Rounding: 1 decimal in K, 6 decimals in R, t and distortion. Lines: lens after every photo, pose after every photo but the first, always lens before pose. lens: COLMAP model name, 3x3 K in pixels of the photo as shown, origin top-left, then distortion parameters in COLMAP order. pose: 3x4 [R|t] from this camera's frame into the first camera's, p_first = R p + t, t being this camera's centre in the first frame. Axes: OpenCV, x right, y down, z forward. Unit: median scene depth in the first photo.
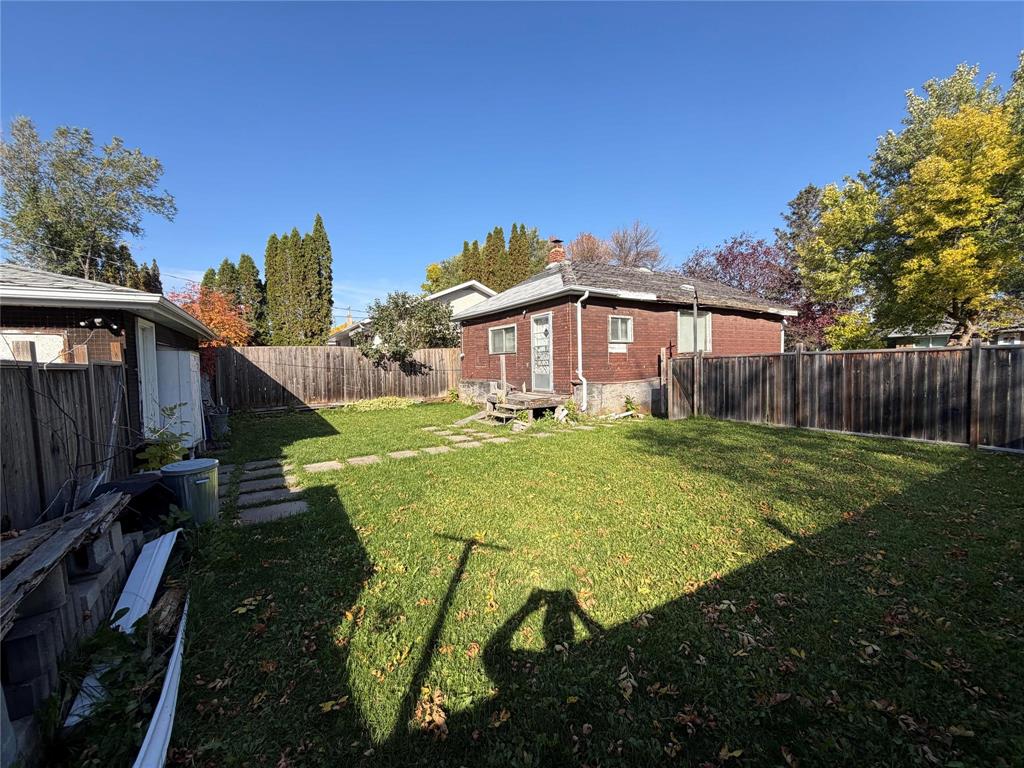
lens RADIAL K [[408.8, 0, 512.1], [0, 408.8, 385.5], [0, 0, 1]] dist [-0.000407, 0.000275]
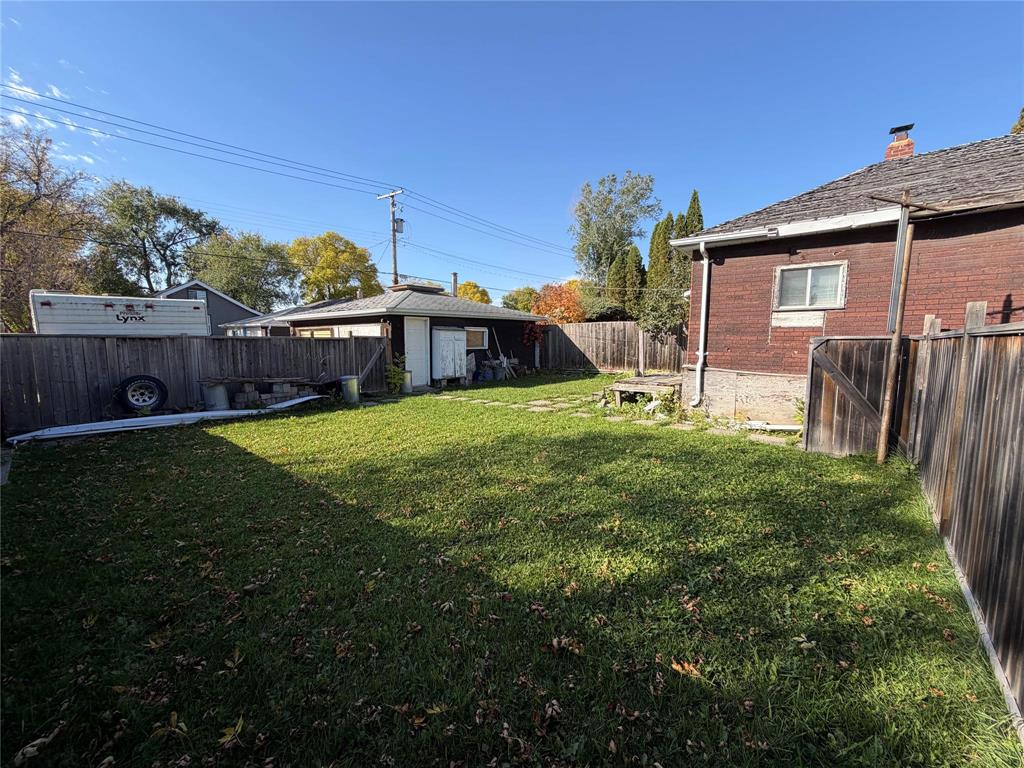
lens RADIAL K [[408.8, 0, 512.4], [0, 408.8, 388.1], [0, 0, 1]] dist [-0.000407, 0.000275]
pose [[0.324261, 0.133313, -0.936527, 0.628891], [-0.055597, 0.990994, 0.121816, -0.035516], [0.944333, 0.012568, 0.328752, 0.355644]]
